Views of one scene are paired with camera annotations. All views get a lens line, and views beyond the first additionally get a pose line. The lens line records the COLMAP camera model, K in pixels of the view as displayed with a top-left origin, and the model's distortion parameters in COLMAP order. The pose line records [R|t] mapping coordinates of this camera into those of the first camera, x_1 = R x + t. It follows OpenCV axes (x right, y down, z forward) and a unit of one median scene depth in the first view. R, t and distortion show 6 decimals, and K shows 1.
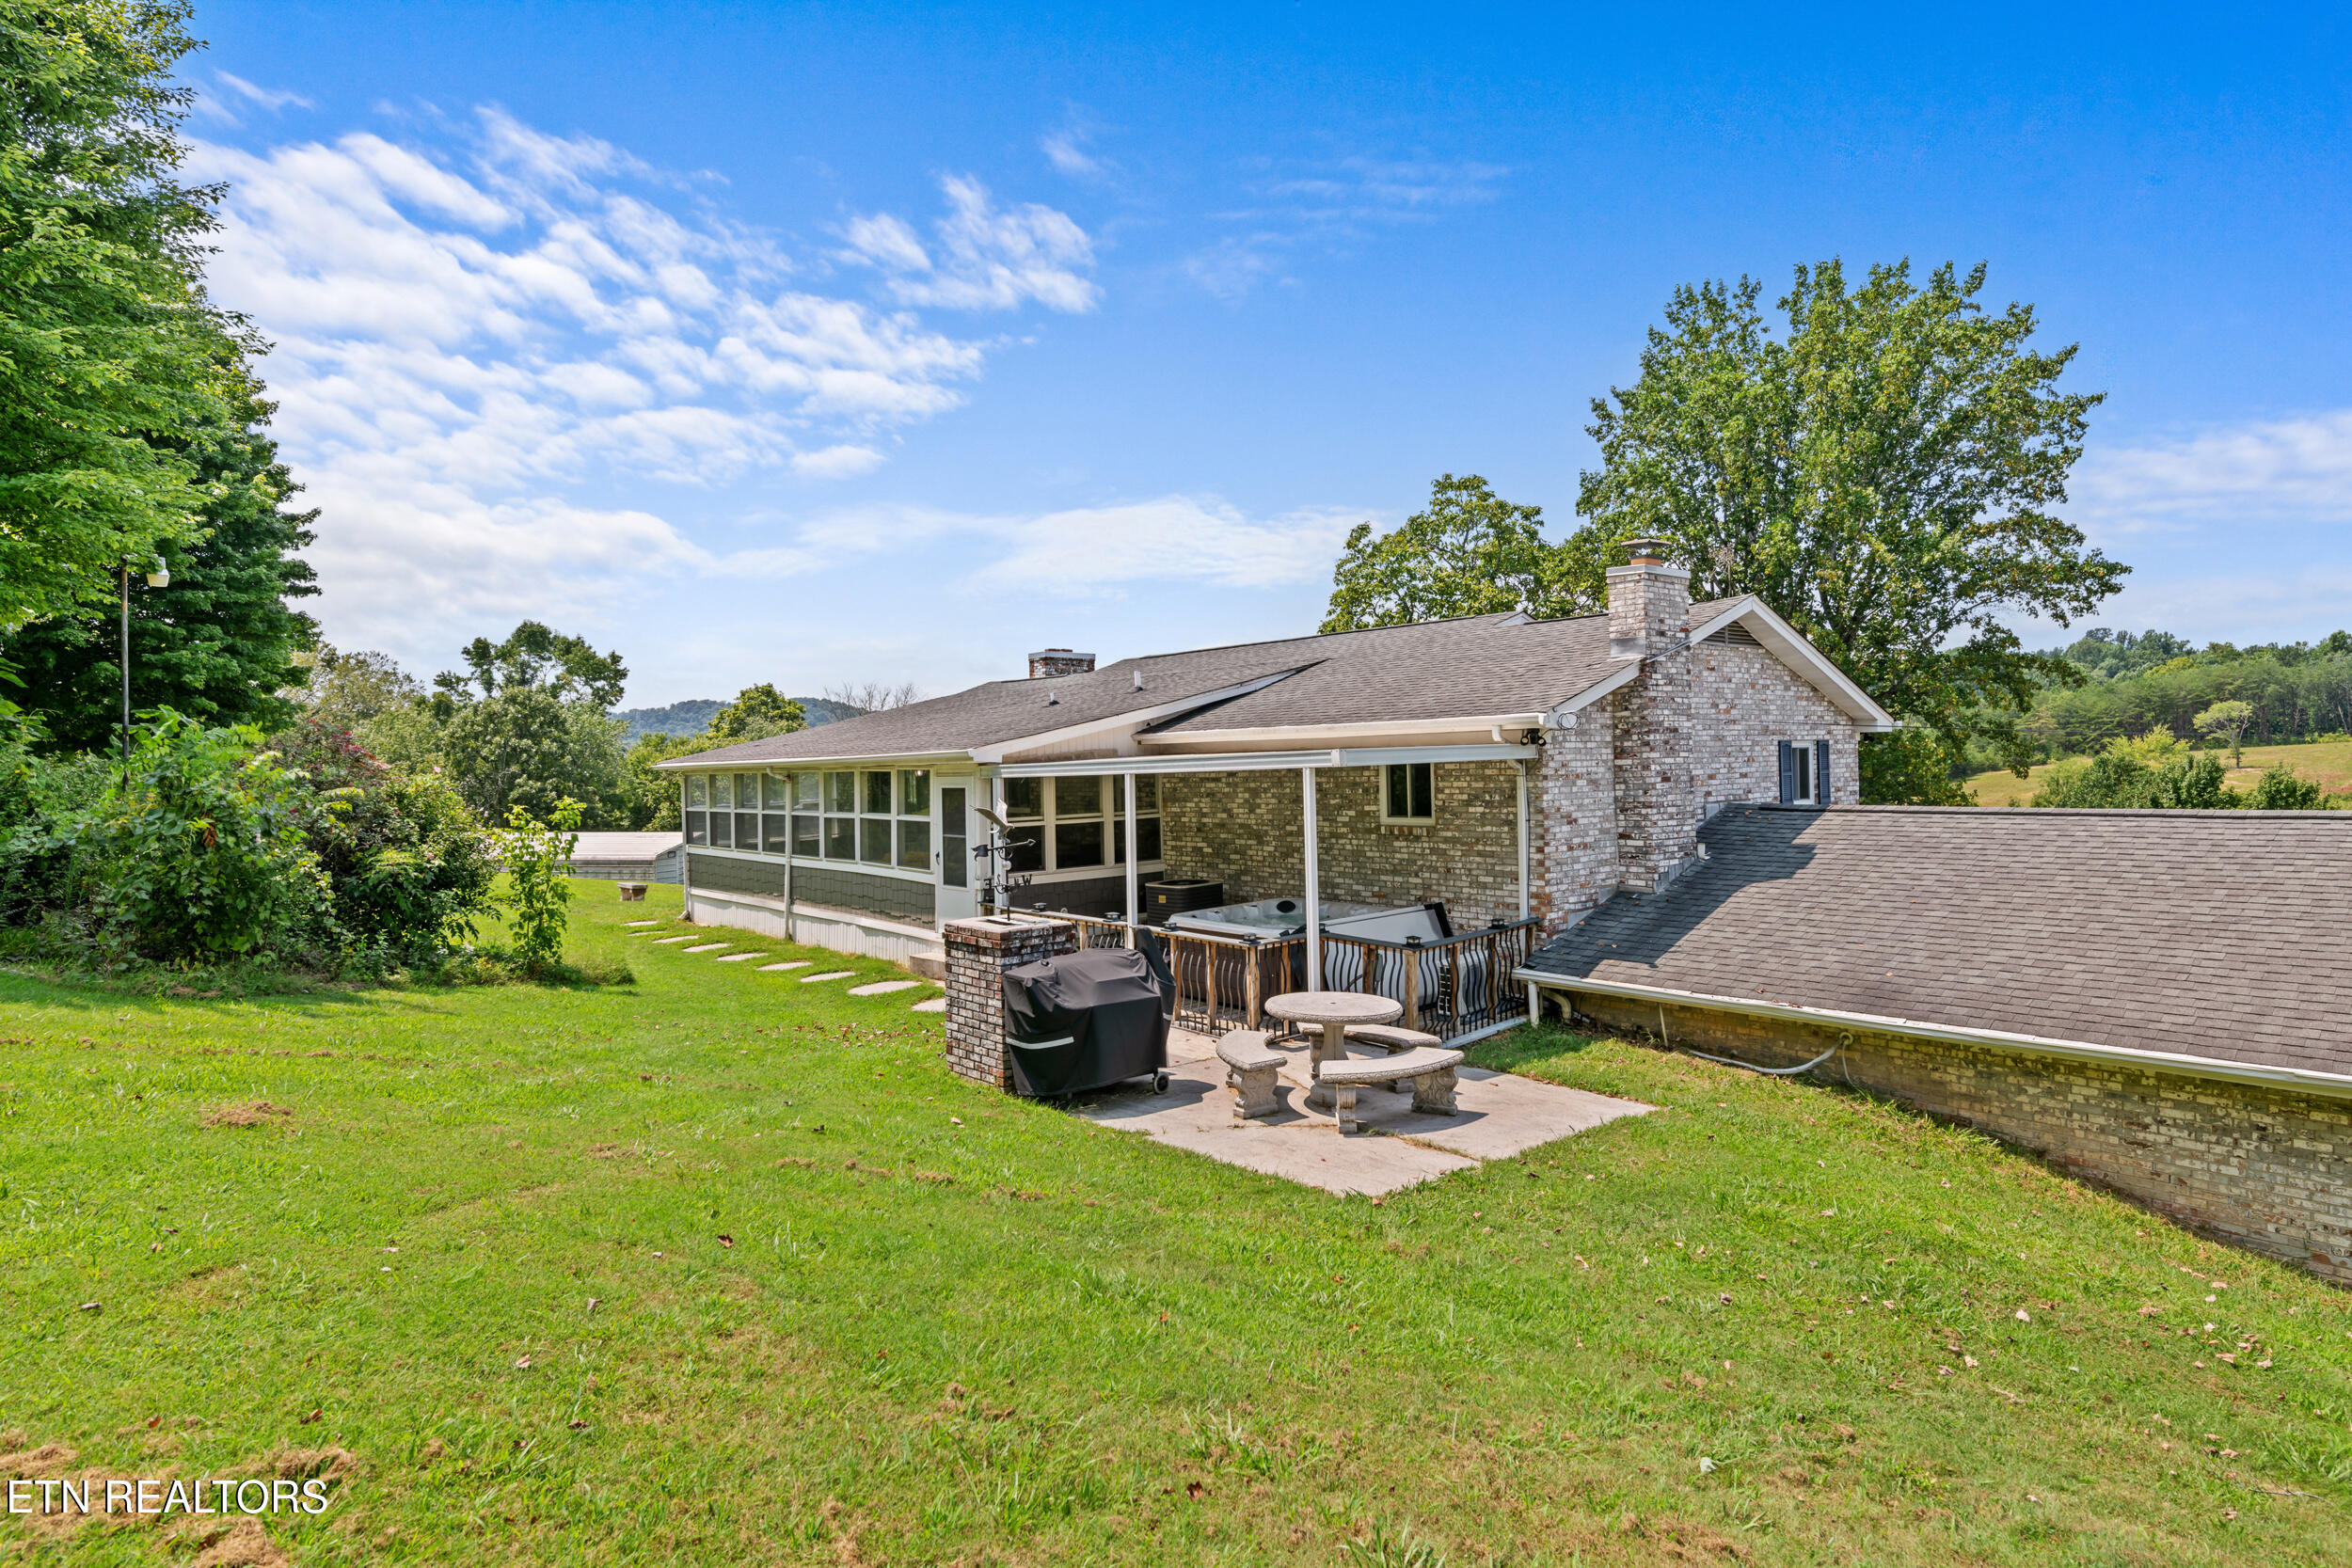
lens RADIAL K [[1263.1, 0, 1175.7], [0, 1263.1, 763.2], [0, 0, 1]] dist [-0.000159, -0.000010]
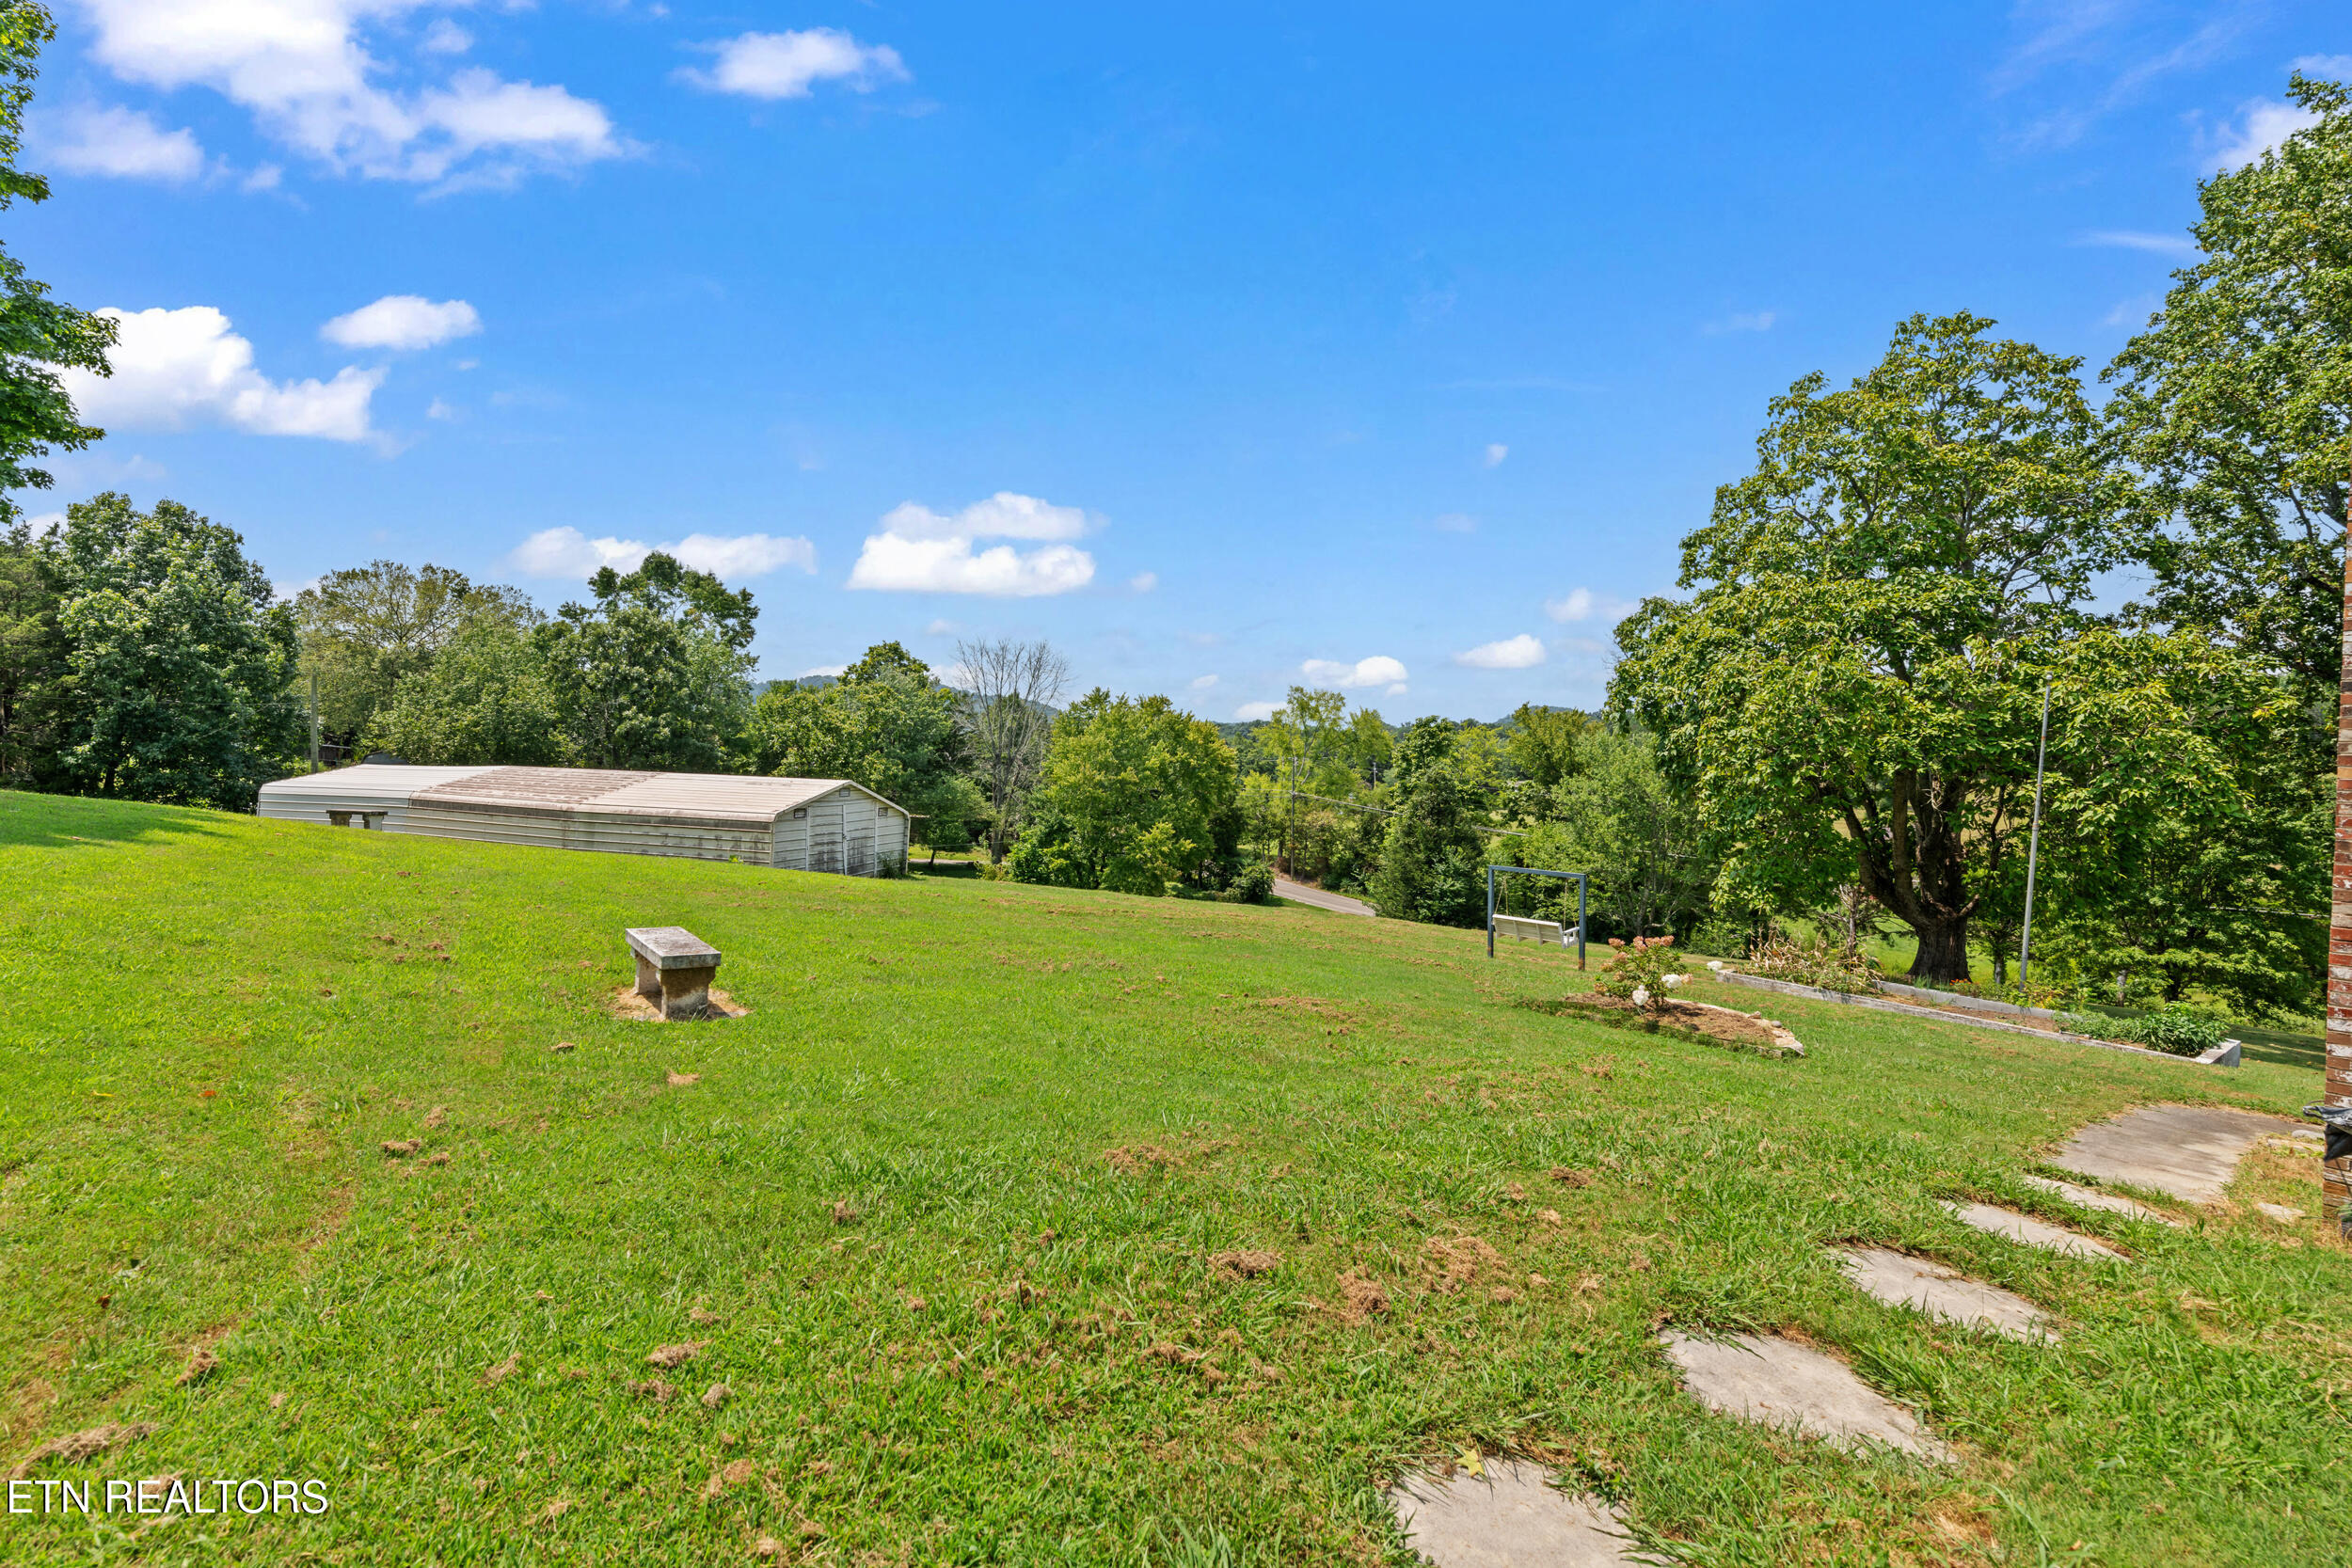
lens RADIAL K [[1022.8, 0, 1156.3], [0, 1022.8, 767.0], [0, 0, 1]] dist [0.012063, -0.000126]
pose [[0.998065, 0.044468, -0.043471, -0.101165], [-0.043483, 0.998781, 0.023340, 0.014980], [0.044456, -0.021404, 0.998782, 0.251421]]
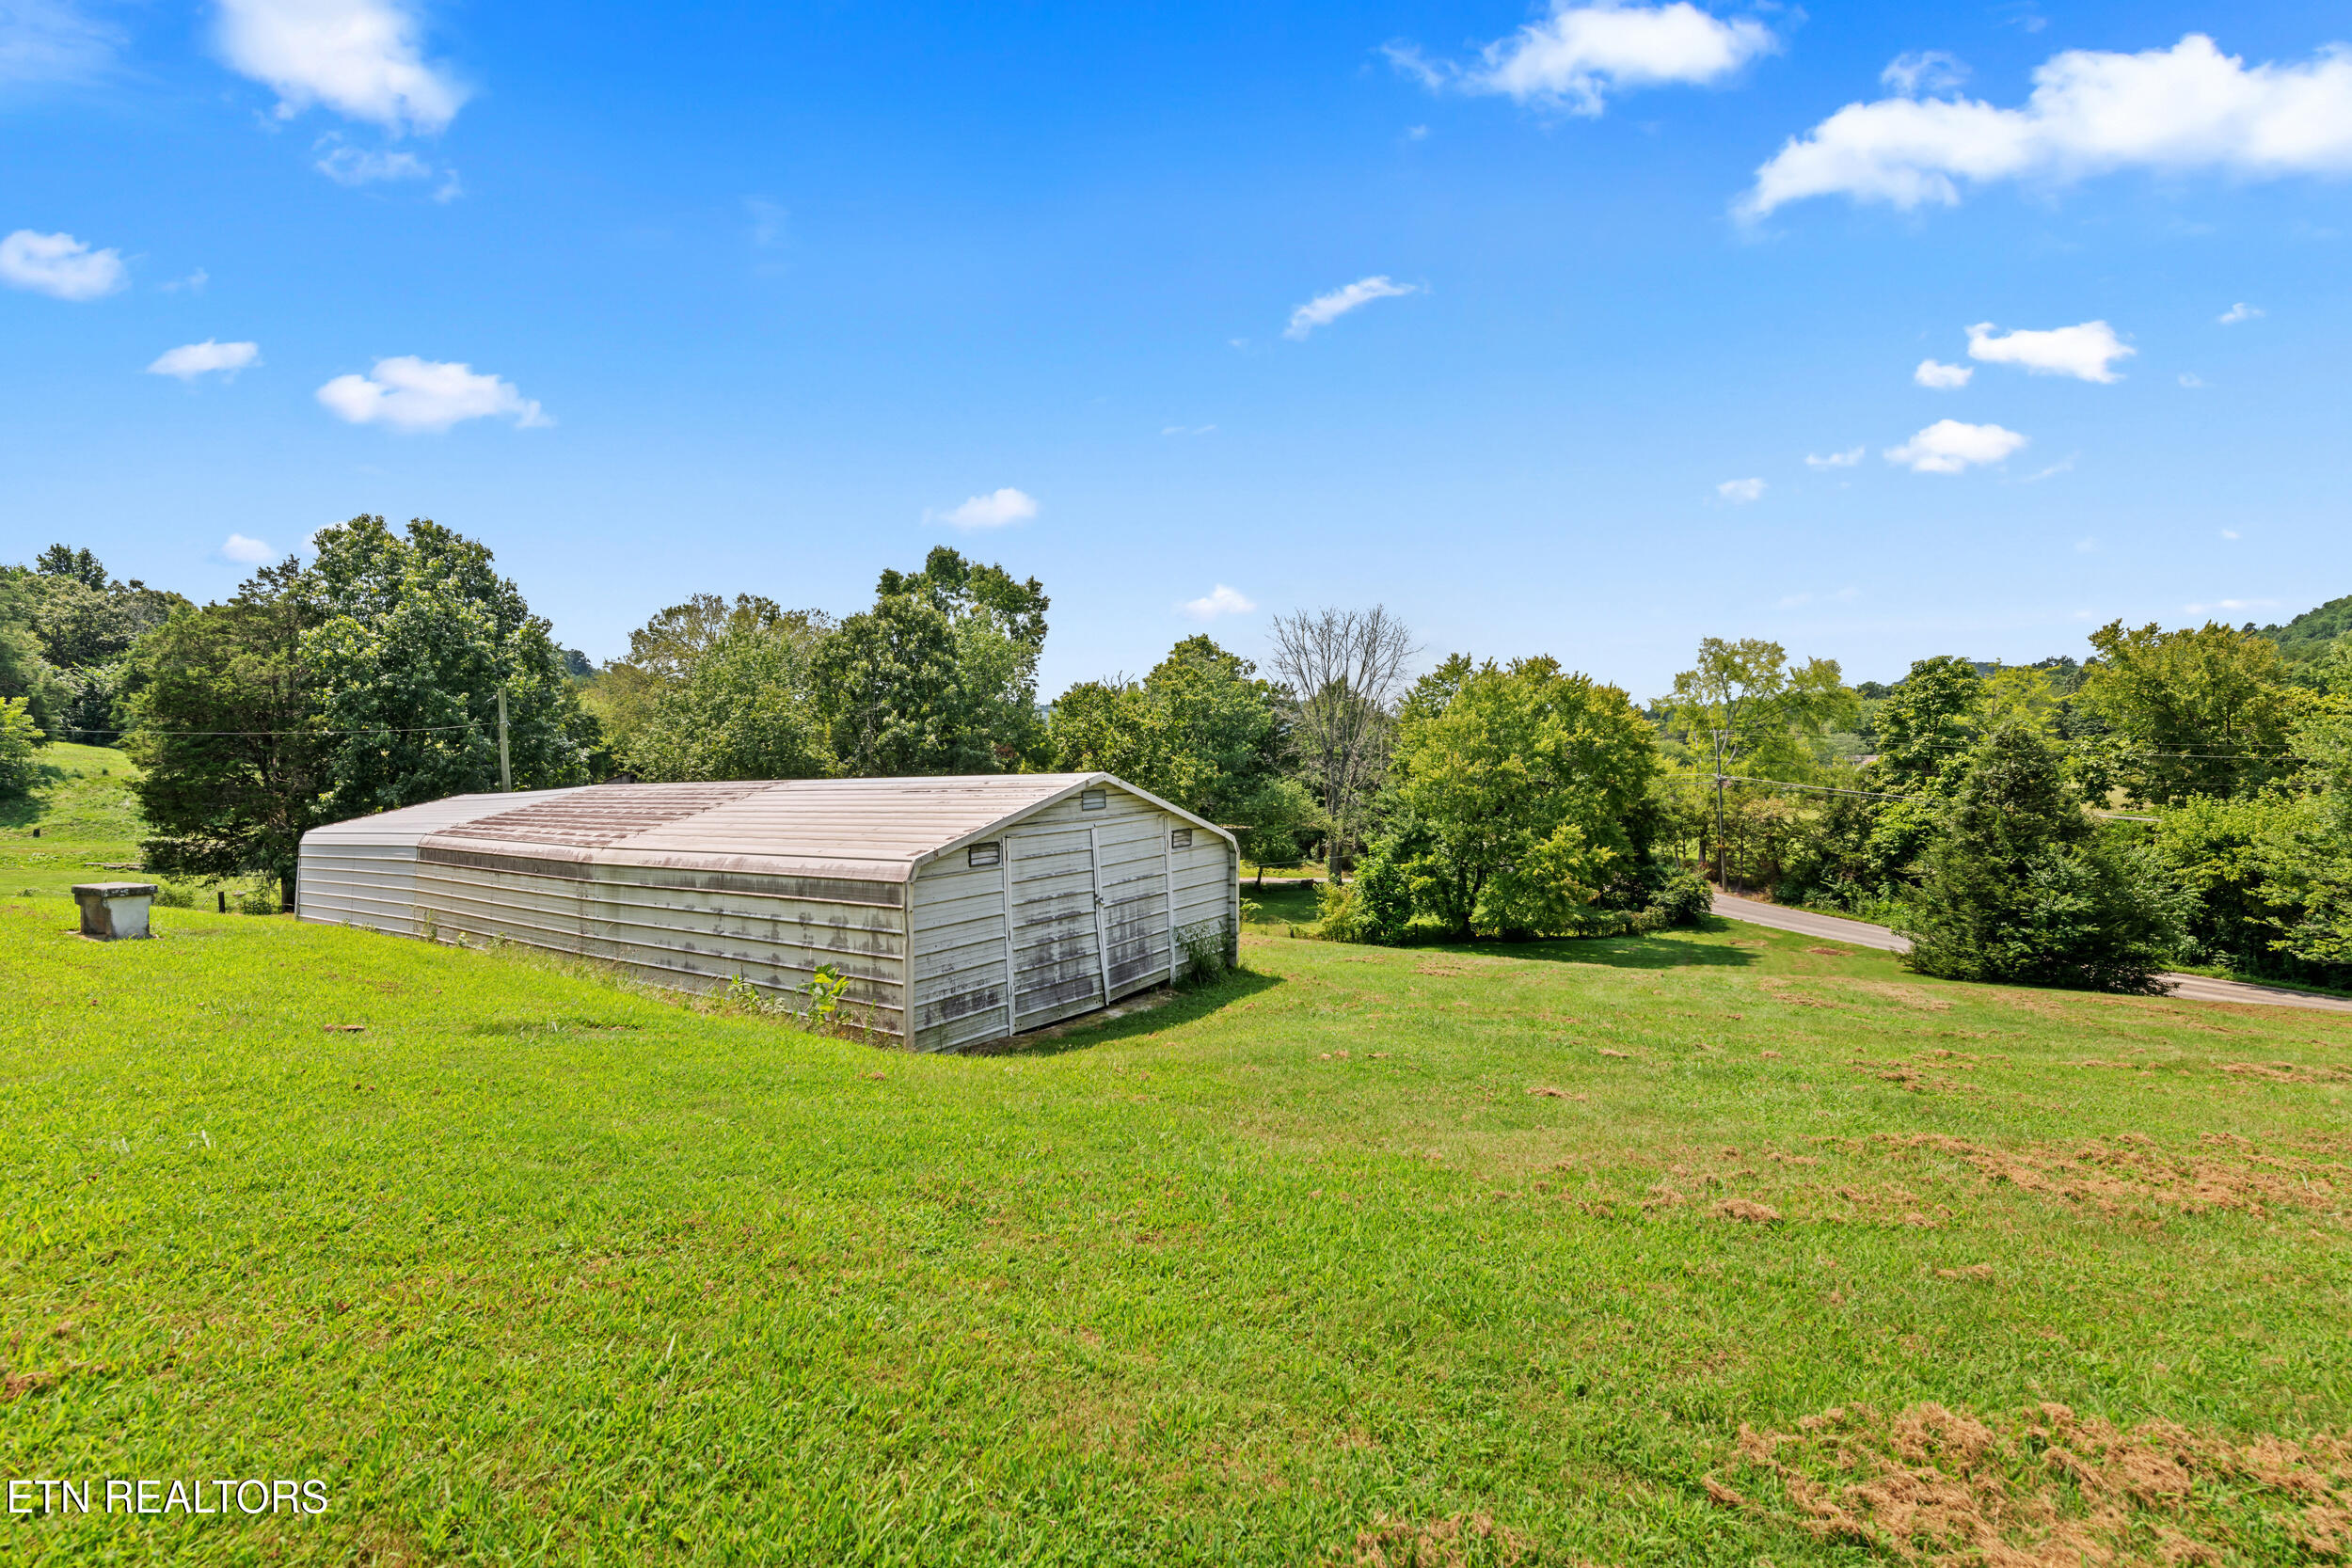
lens RADIAL K [[1022.8, 0, 1156.3], [0, 1022.8, 767.0], [0, 0, 1]] dist [0.012063, -0.000126]
pose [[0.940203, -0.014638, -0.340300, -0.147900], [0.023162, 0.999511, 0.020998, 0.025577], [0.339827, -0.027625, 0.940082, 0.410901]]
